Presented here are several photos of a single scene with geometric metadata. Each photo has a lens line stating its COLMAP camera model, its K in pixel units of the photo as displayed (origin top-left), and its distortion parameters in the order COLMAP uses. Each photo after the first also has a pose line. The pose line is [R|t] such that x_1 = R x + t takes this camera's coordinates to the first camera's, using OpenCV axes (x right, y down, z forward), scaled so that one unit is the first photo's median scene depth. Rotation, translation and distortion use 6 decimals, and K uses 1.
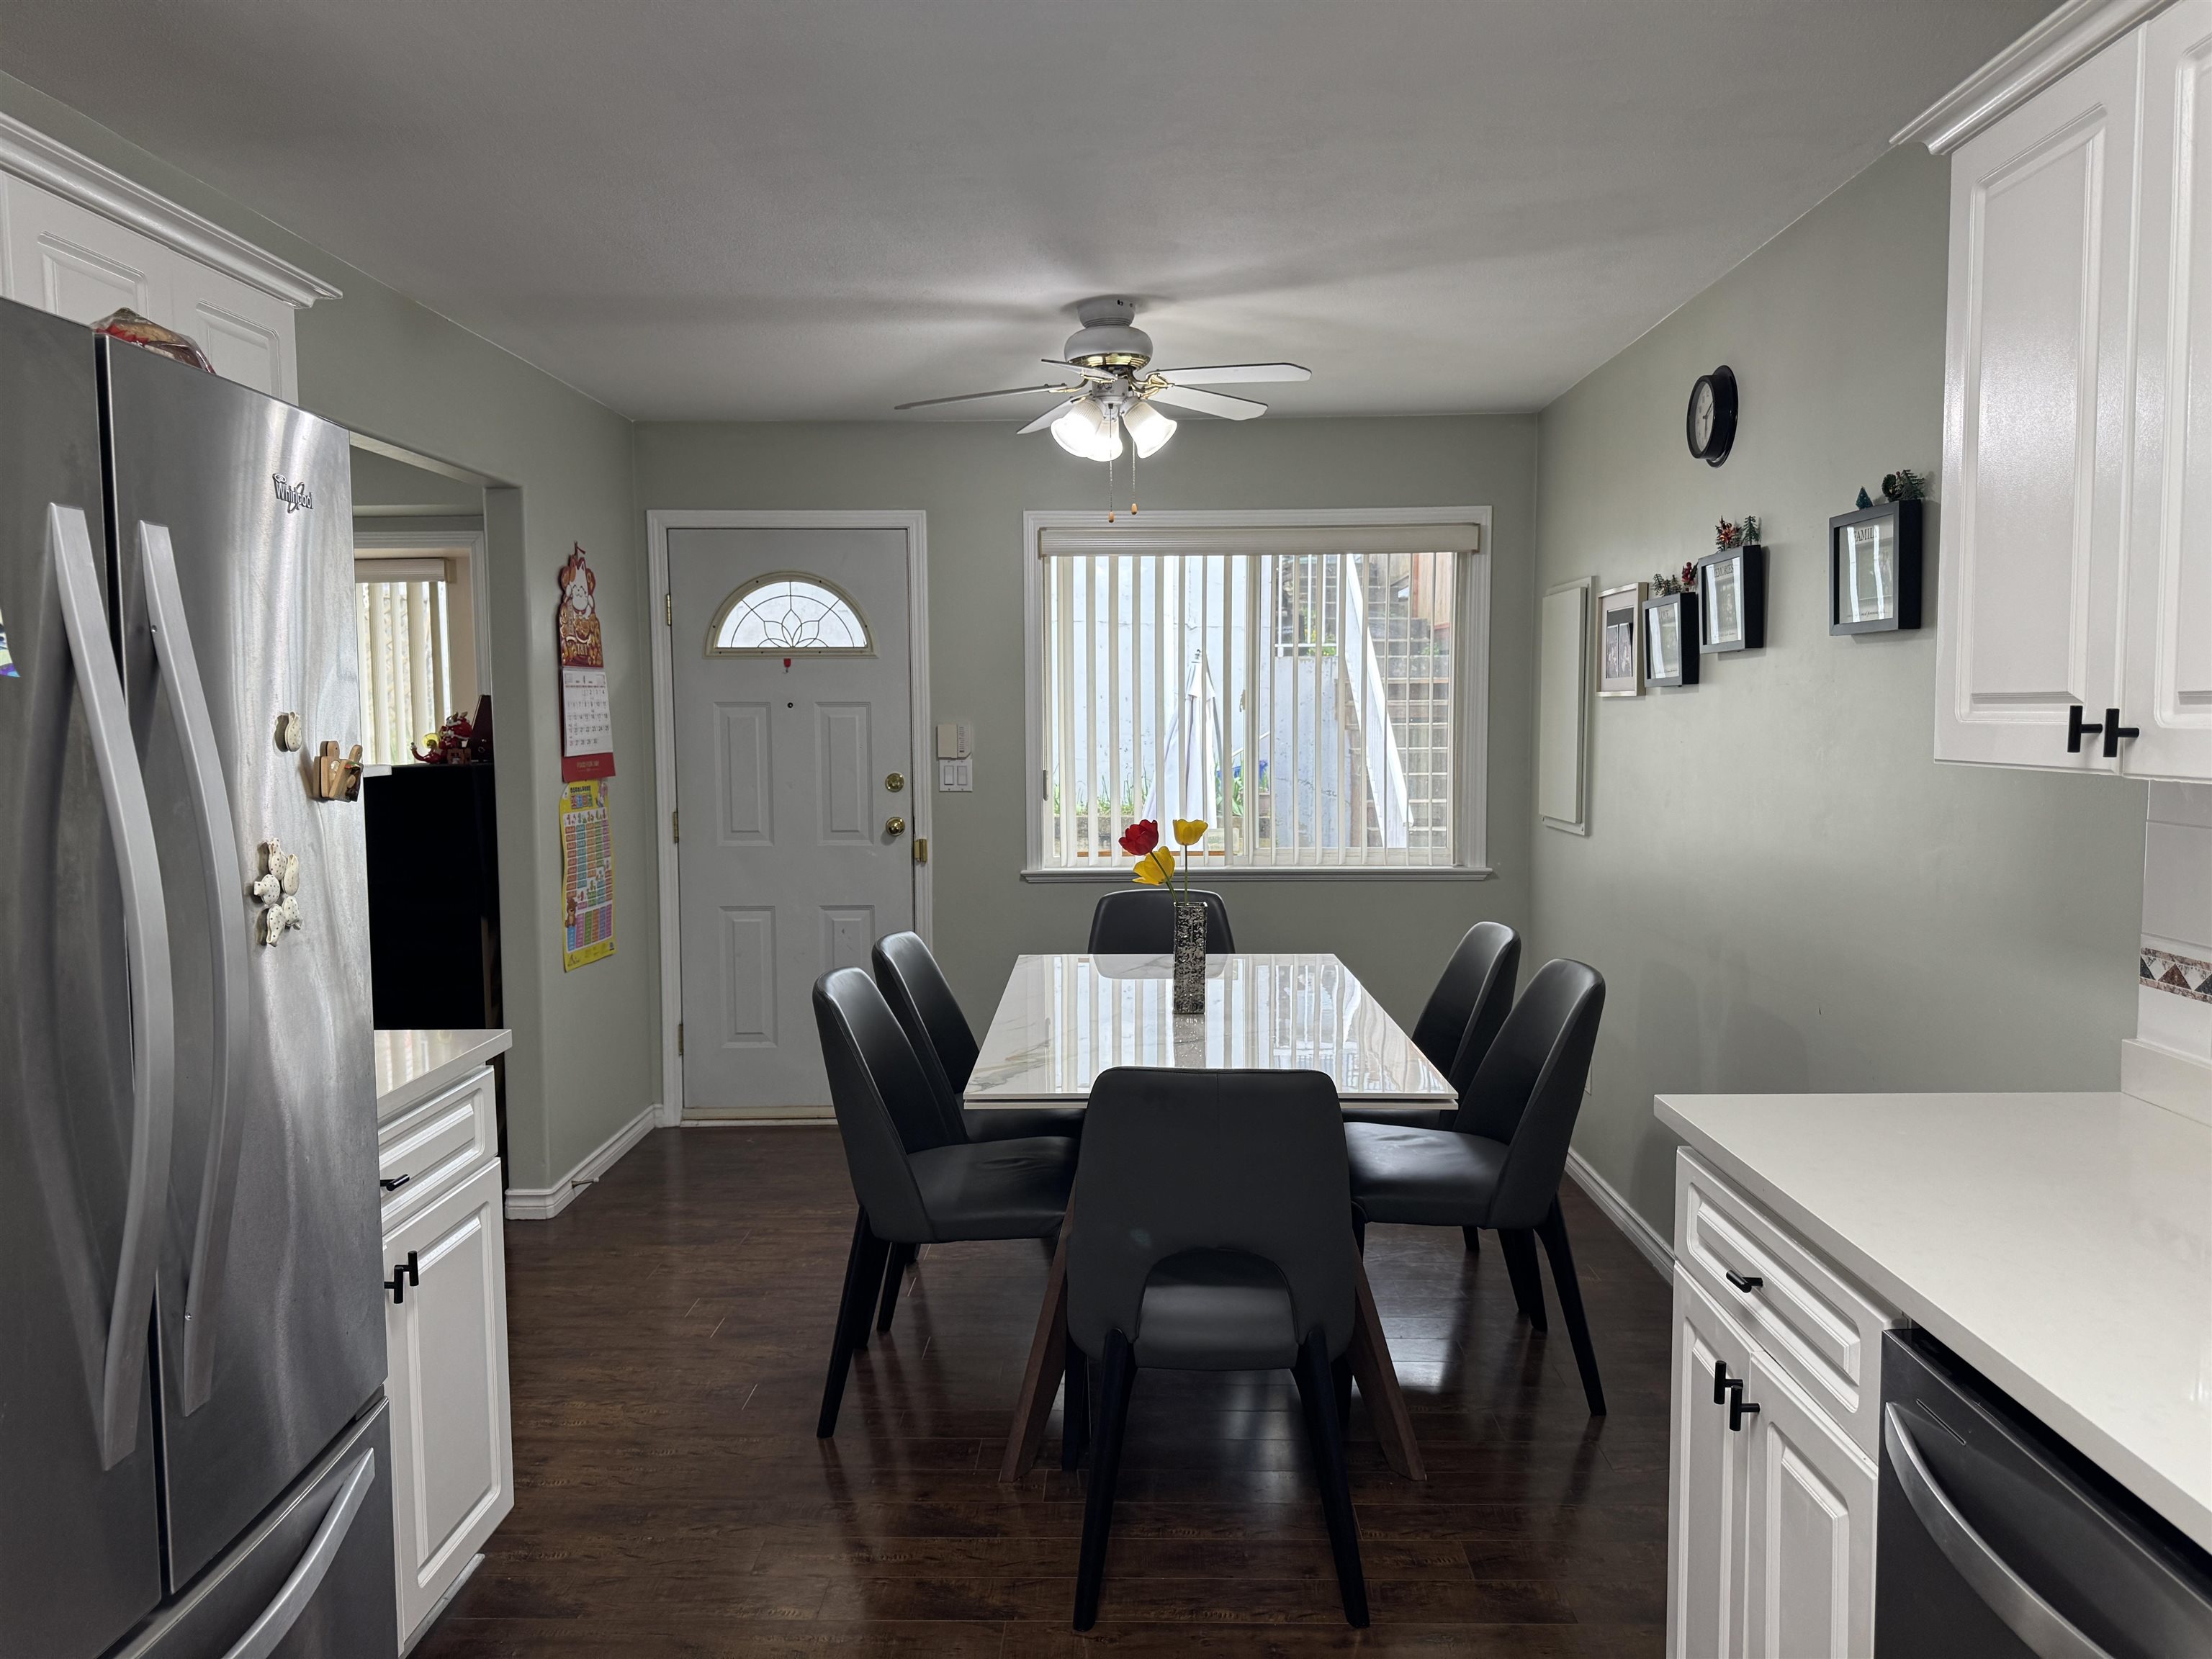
lens RADIAL K [[1529.7, 0, 1094.5], [0, 1529.7, 822.9], [0, 0, 1]] dist [0.072486, -0.105401]
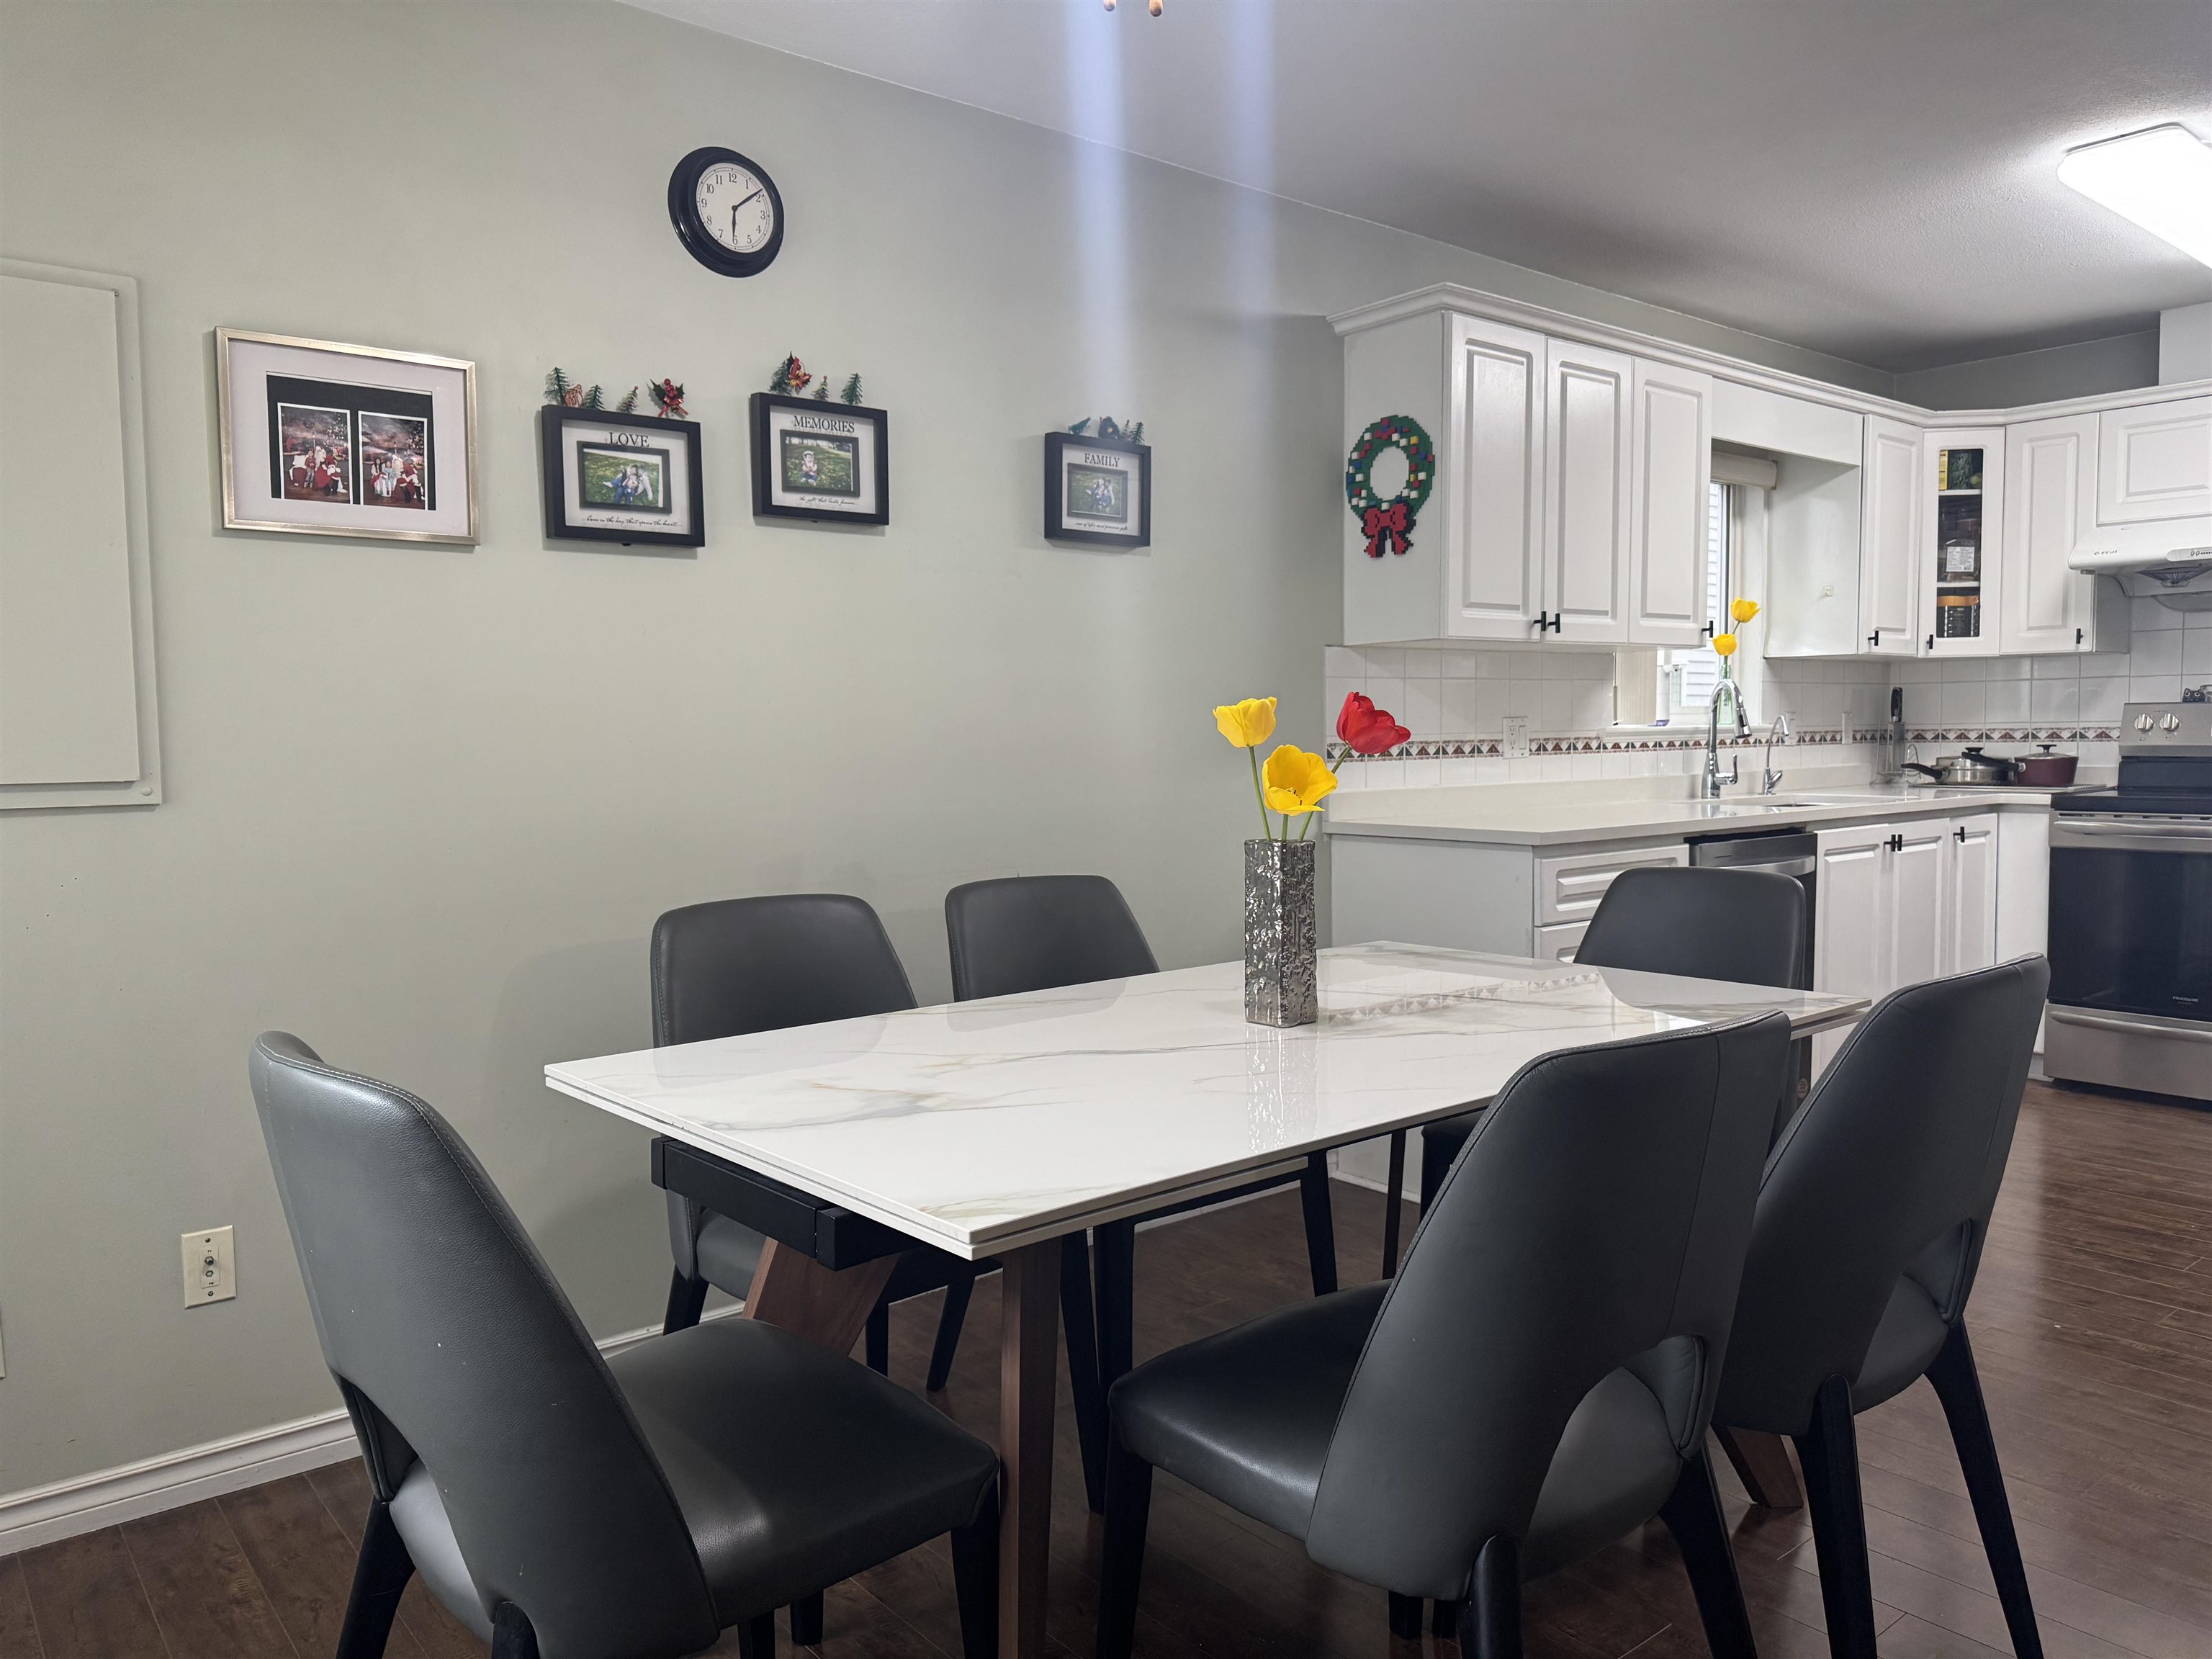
lens RADIAL K [[1544.0, 0, 1107.0], [0, 1544.0, 839.3], [0, 0, 1]] dist [0.078889, -0.106149]
pose [[-0.653586, -0.033699, 0.756102, -0.697300], [0.075563, 0.991111, 0.109491, -0.037543], [-0.753071, 0.128695, -0.645230, 2.903493]]
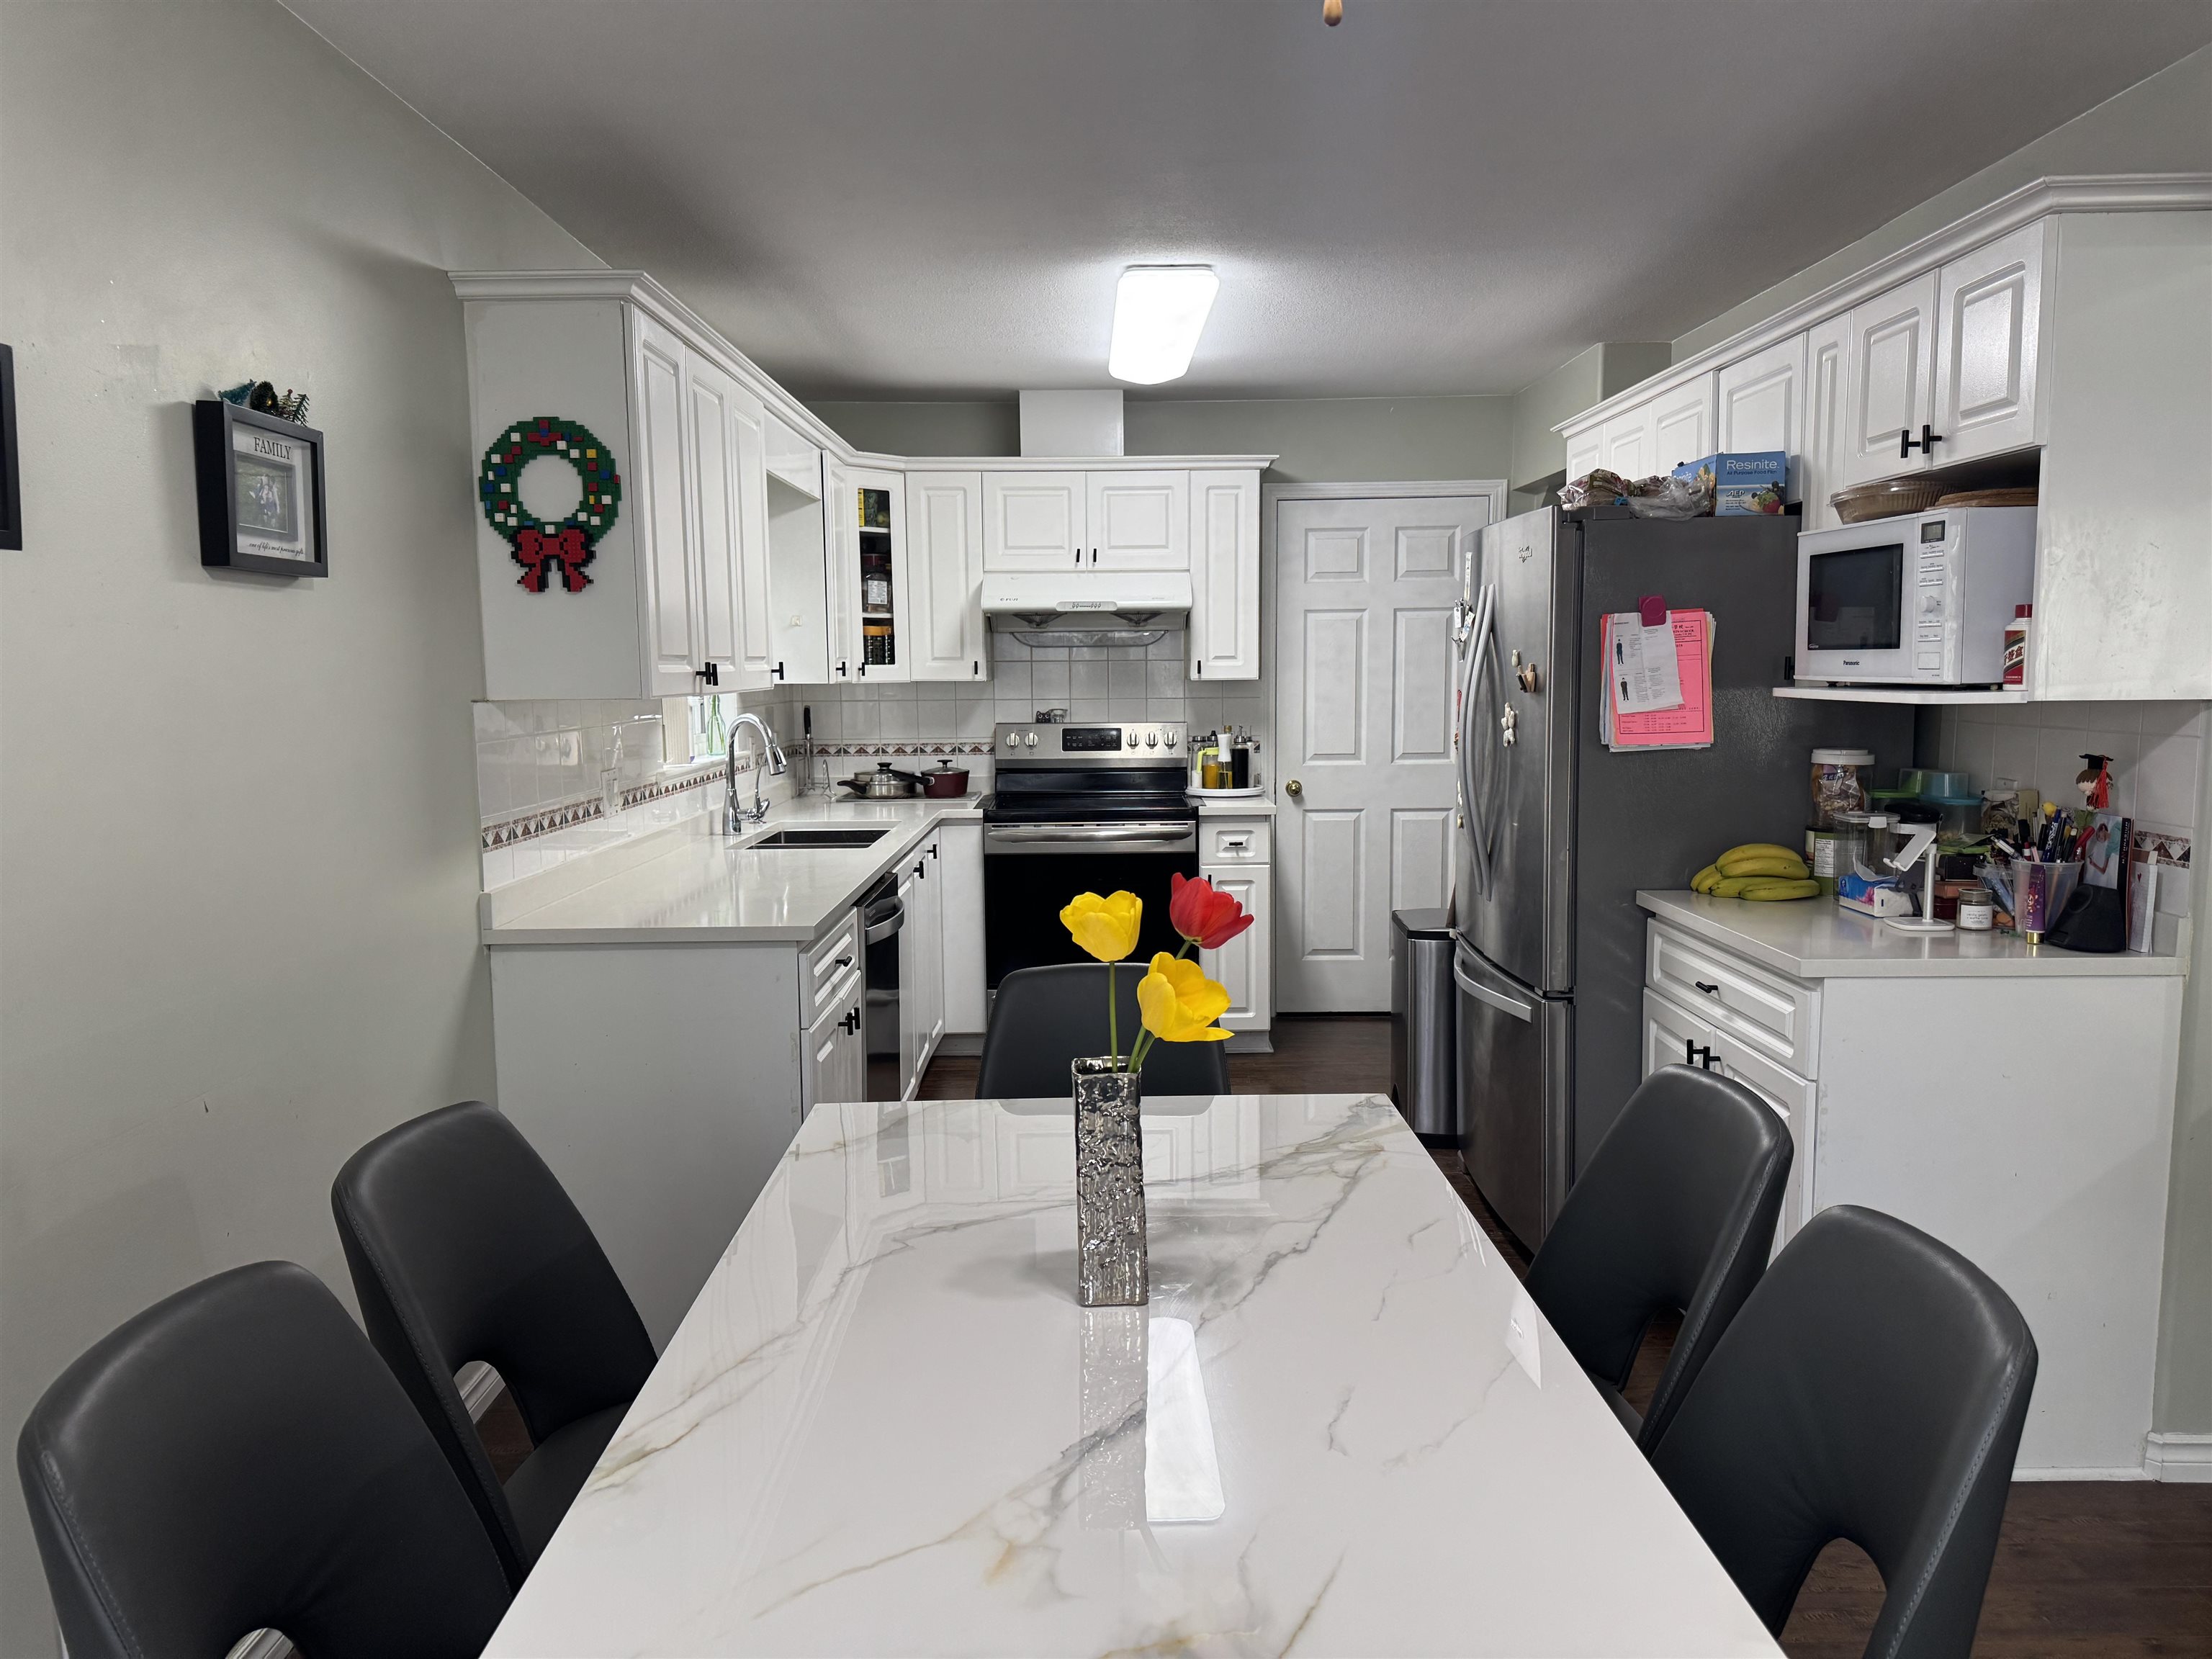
lens RADIAL K [[1544.0, 0, 1107.0], [0, 1544.0, 839.3], [0, 0, 1]] dist [0.078889, -0.106149]
pose [[-0.999565, 0.020035, -0.021629, 0.138183], [0.015642, 0.982242, 0.186964, -0.210119], [0.024990, 0.186545, -0.982129, 2.933311]]
